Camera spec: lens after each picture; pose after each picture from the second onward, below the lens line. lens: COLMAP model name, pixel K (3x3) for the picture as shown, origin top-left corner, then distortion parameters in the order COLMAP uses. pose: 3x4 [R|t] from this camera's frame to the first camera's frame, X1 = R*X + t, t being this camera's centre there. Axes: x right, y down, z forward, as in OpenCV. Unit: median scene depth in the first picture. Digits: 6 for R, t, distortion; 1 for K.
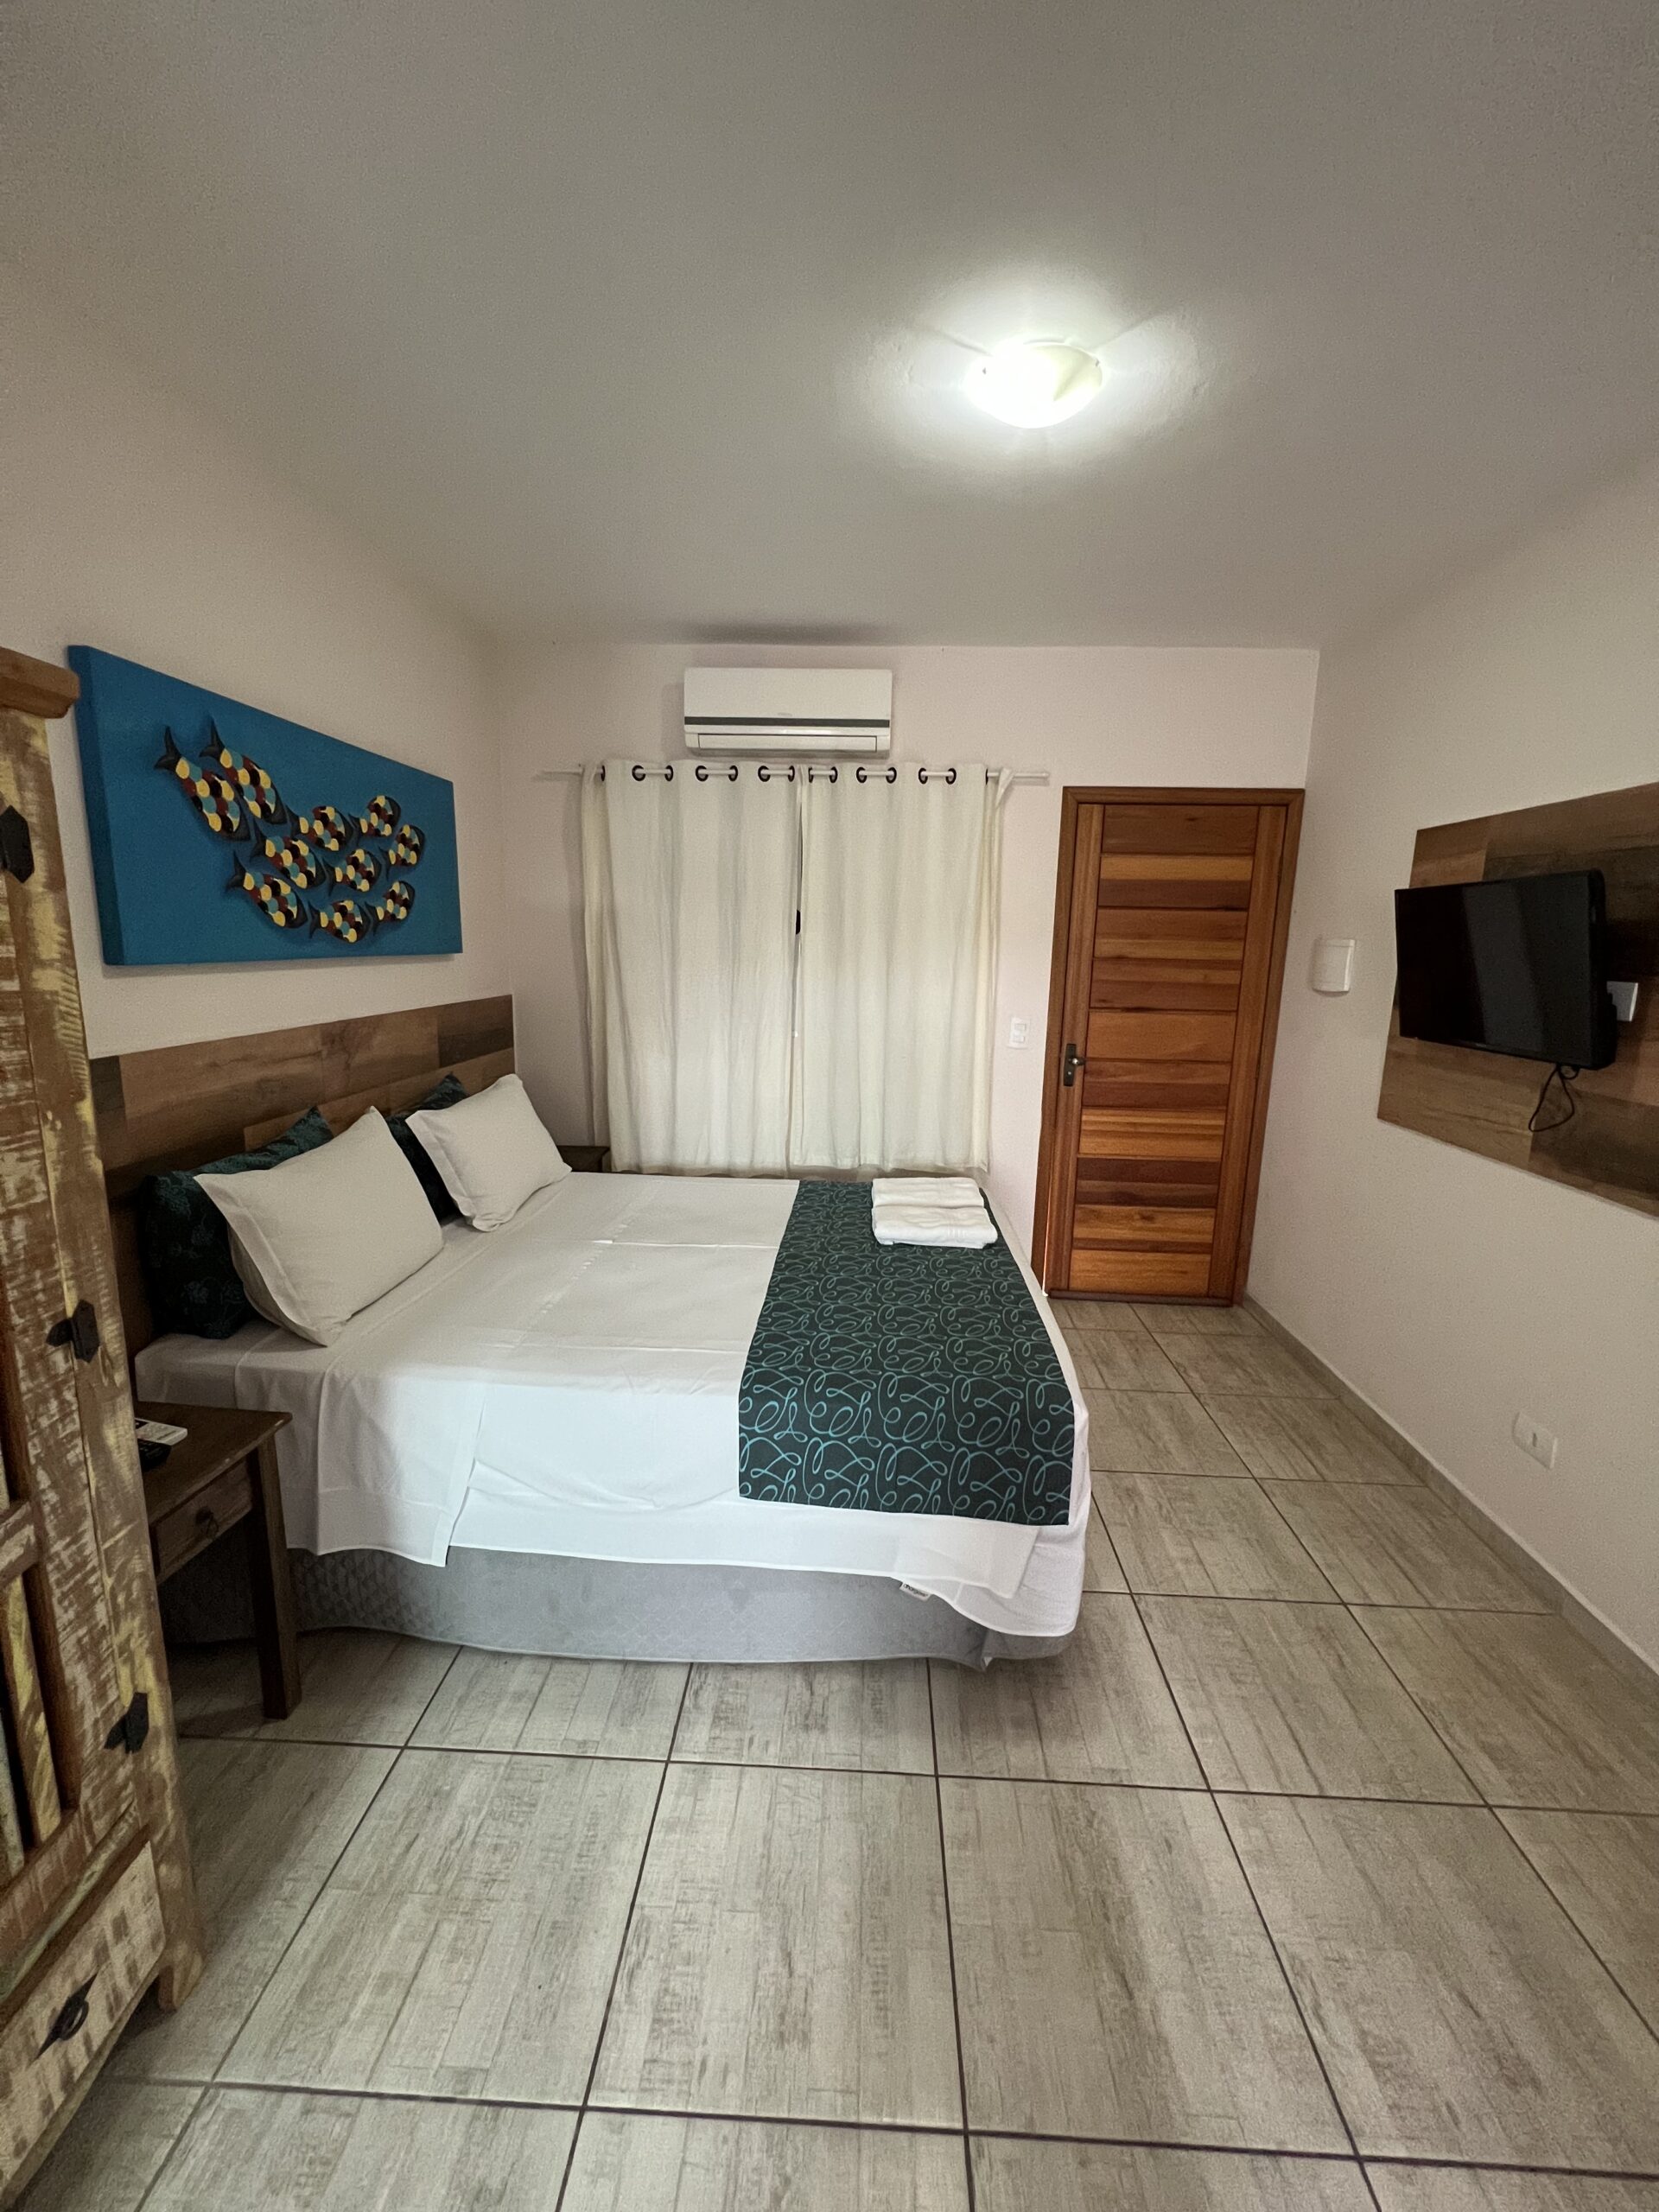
lens RADIAL K [[884.3, 0, 833.7], [0, 884.3, 1103.5], [0, 0, 1]] dist [-0.005328, 0.001428]
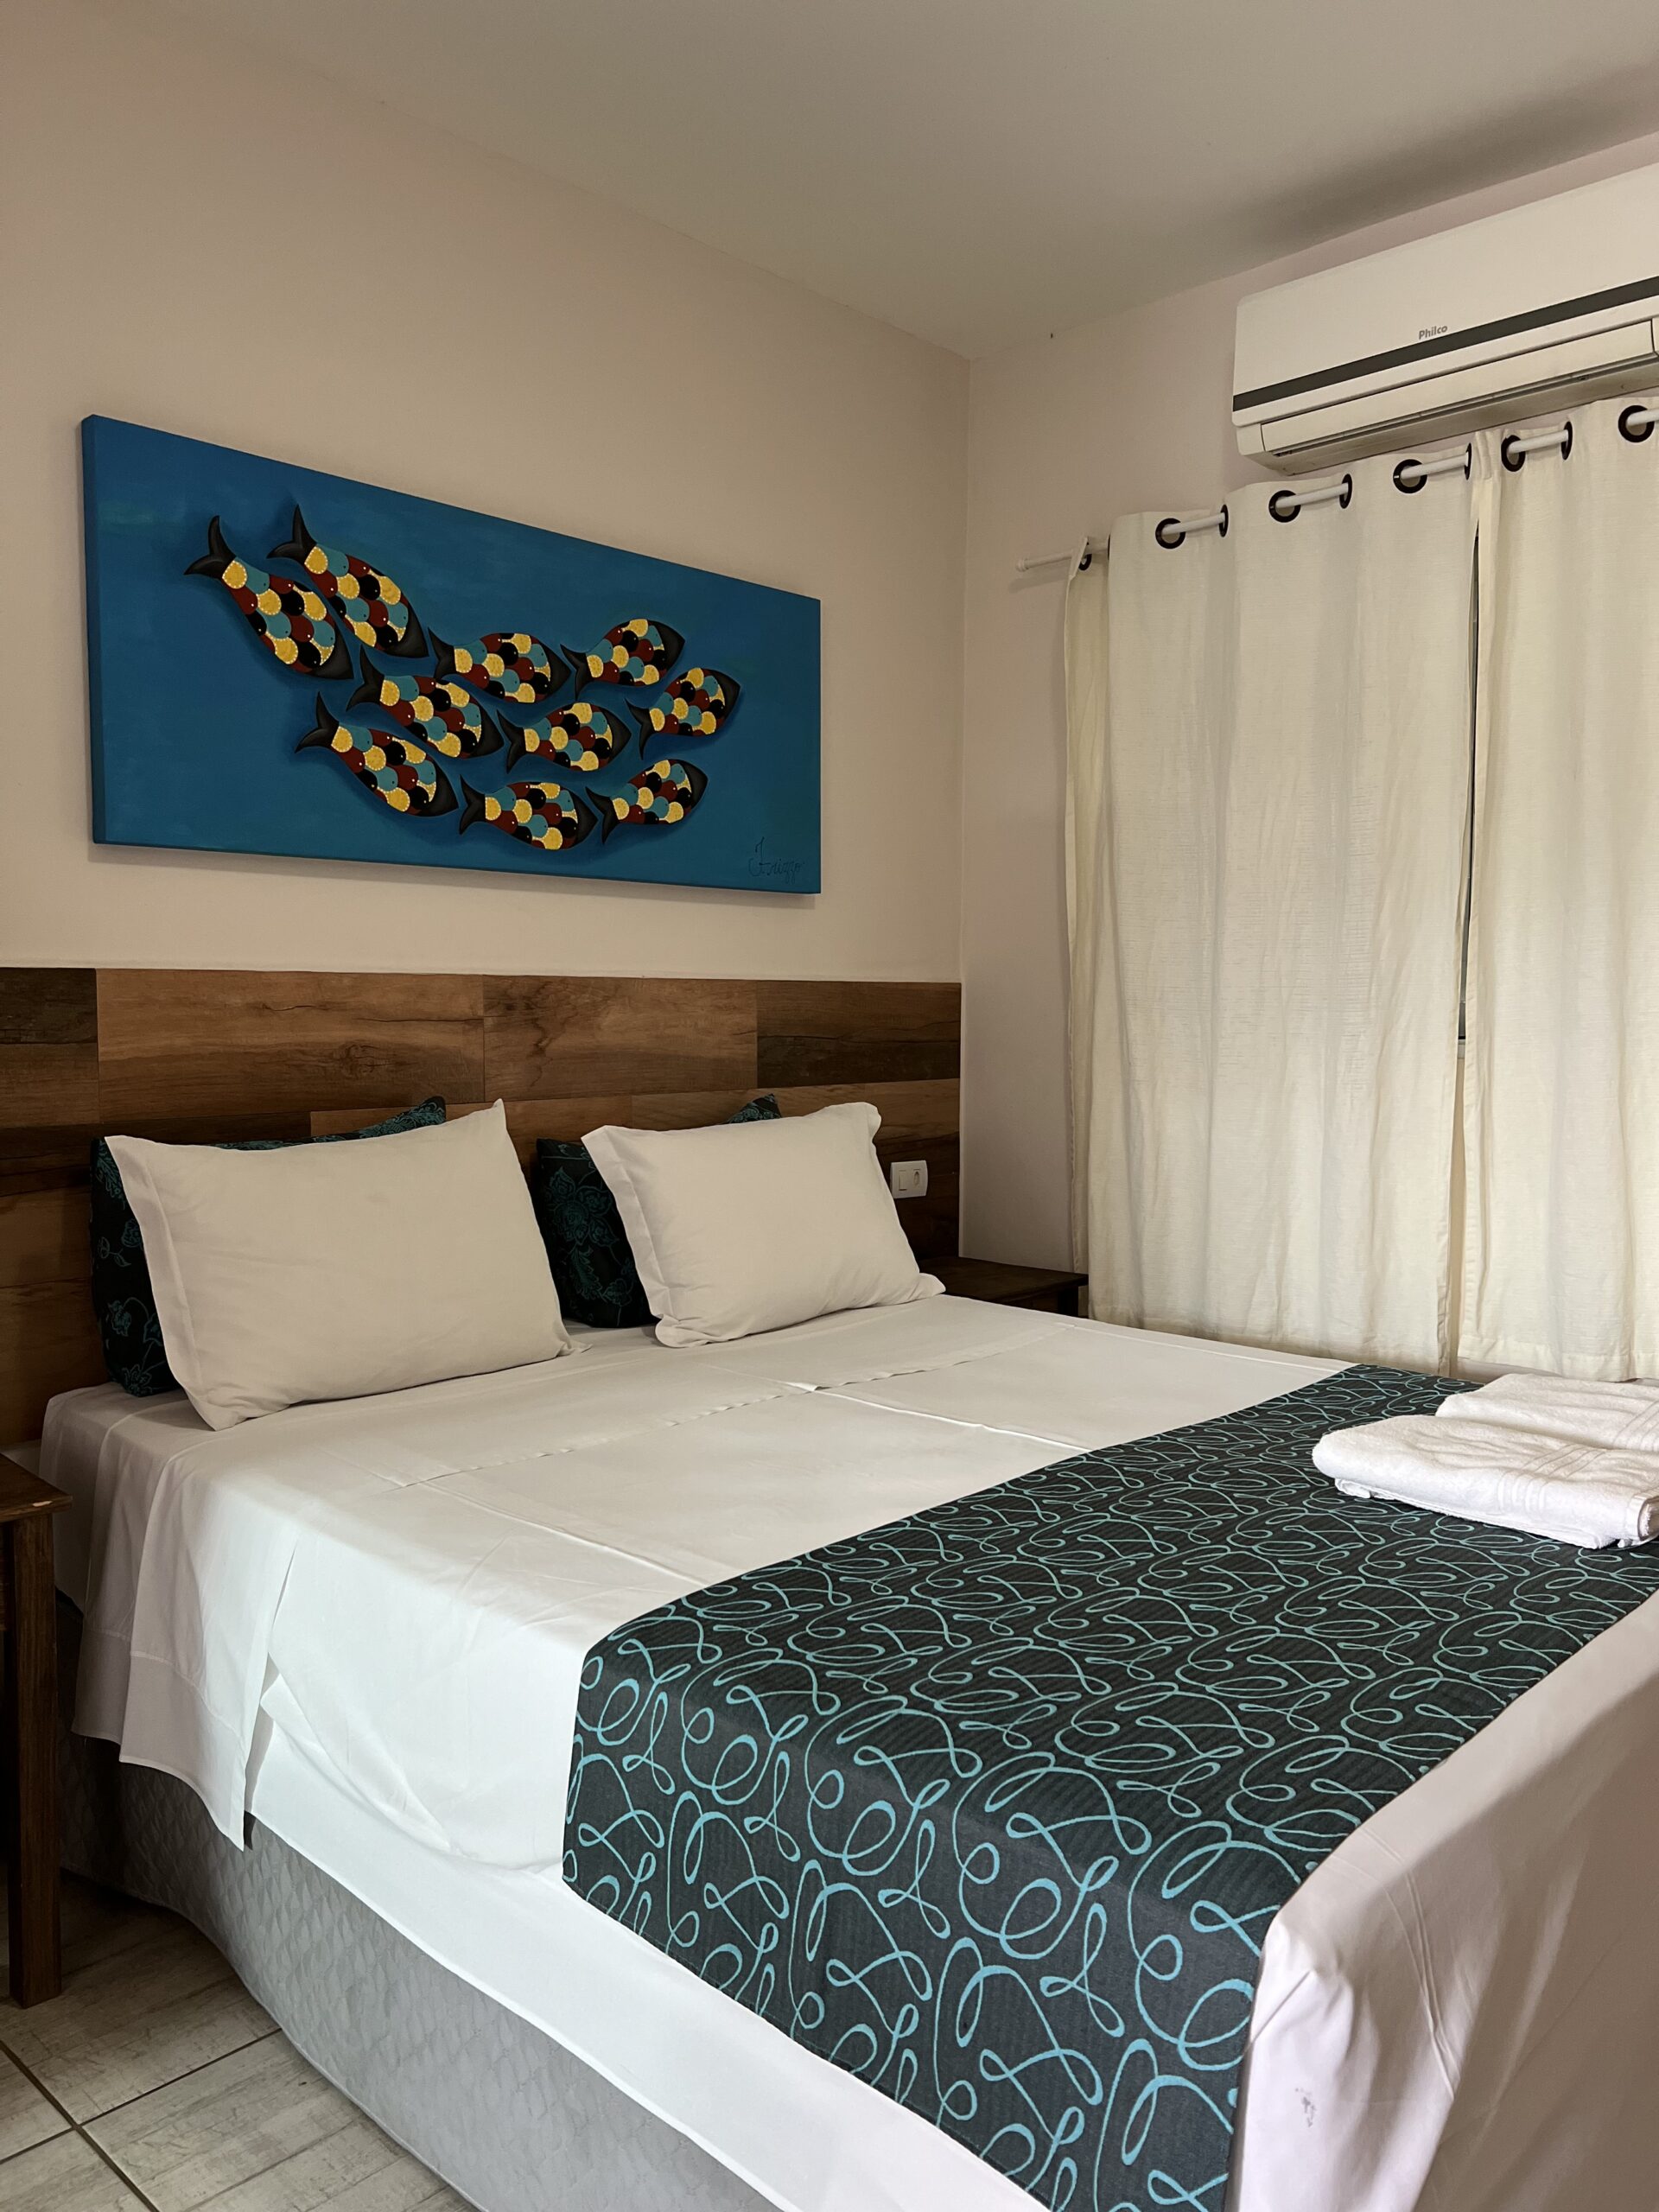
lens RADIAL K [[1652.8, 0, 823.3], [0, 1652.8, 1122.7], [0, 0, 1]] dist [0.051801, -0.061744]
pose [[0.751534, 0.027000, -0.659142, 0.513948], [-0.106518, 0.991018, -0.080854, 0.112968], [0.651038, 0.130975, 0.747659, 0.384393]]
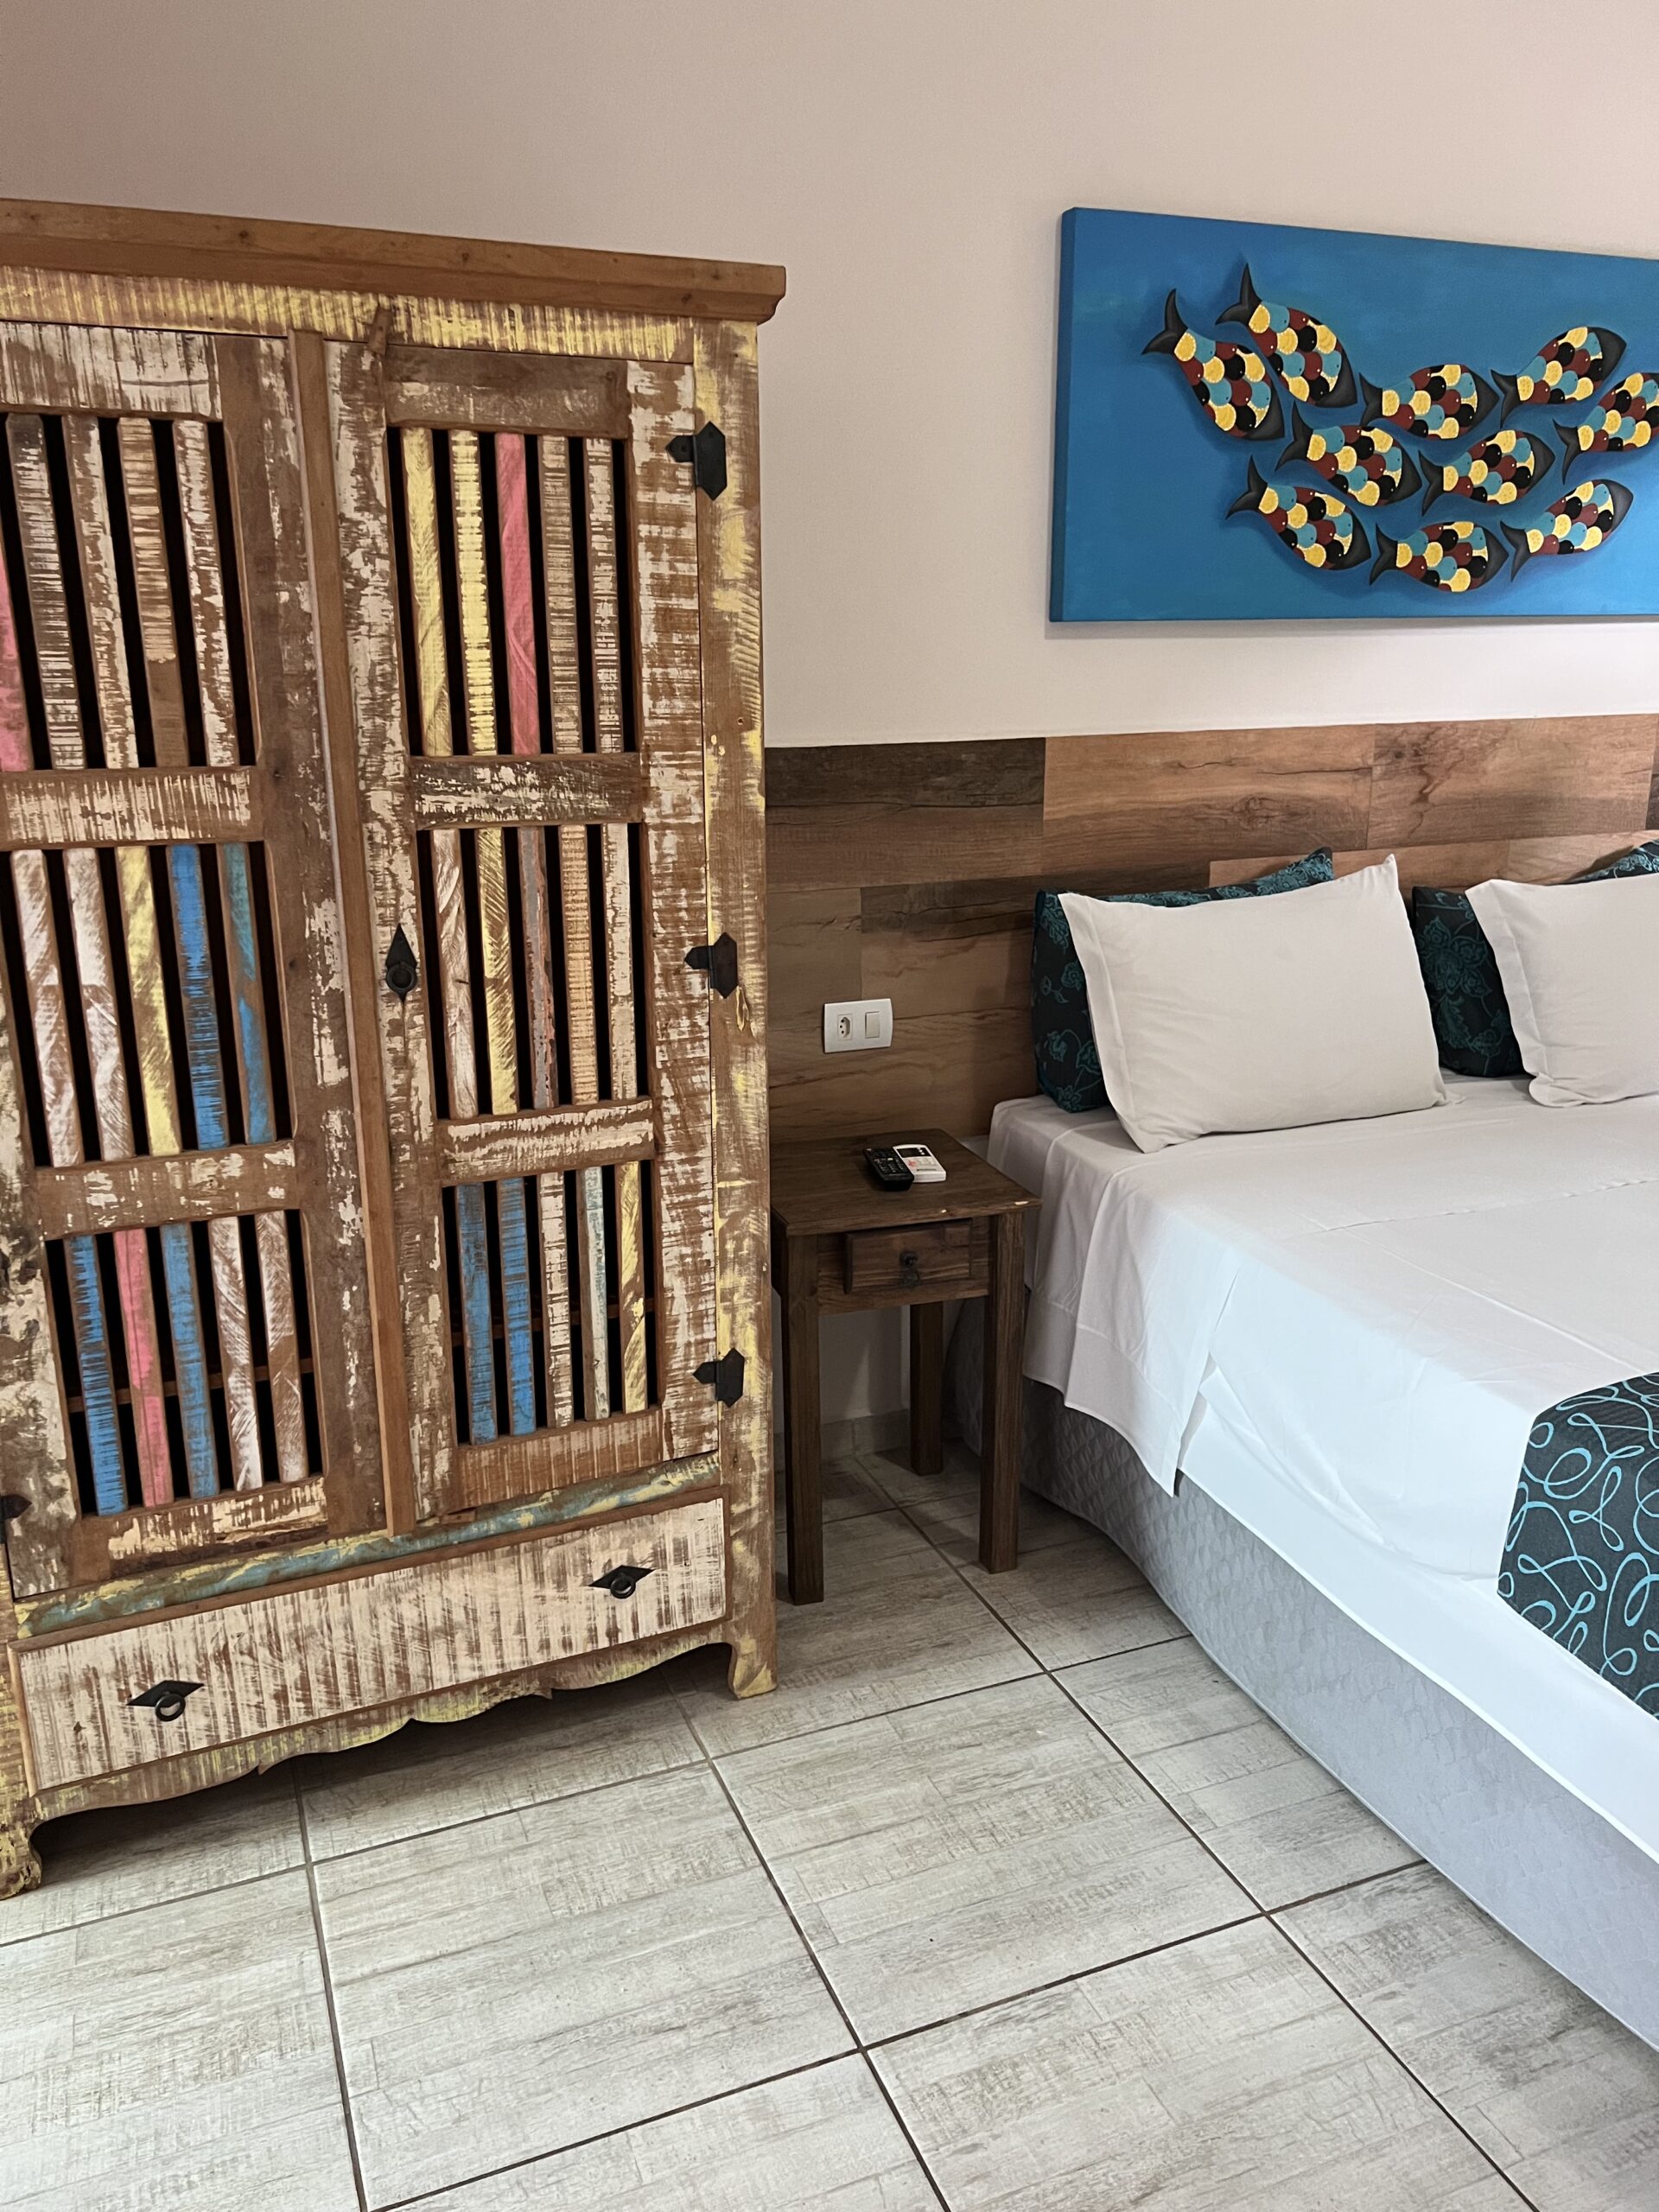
lens RADIAL K [[1652.8, 0, 819.0], [0, 1652.8, 1117.8], [0, 0, 1]] dist [0.051801, -0.061744]
pose [[0.403907, 0.222106, -0.887428, 0.530176], [-0.147204, 0.973217, 0.176578, 0.046360], [0.902879, 0.059312, 0.425784, 0.177000]]
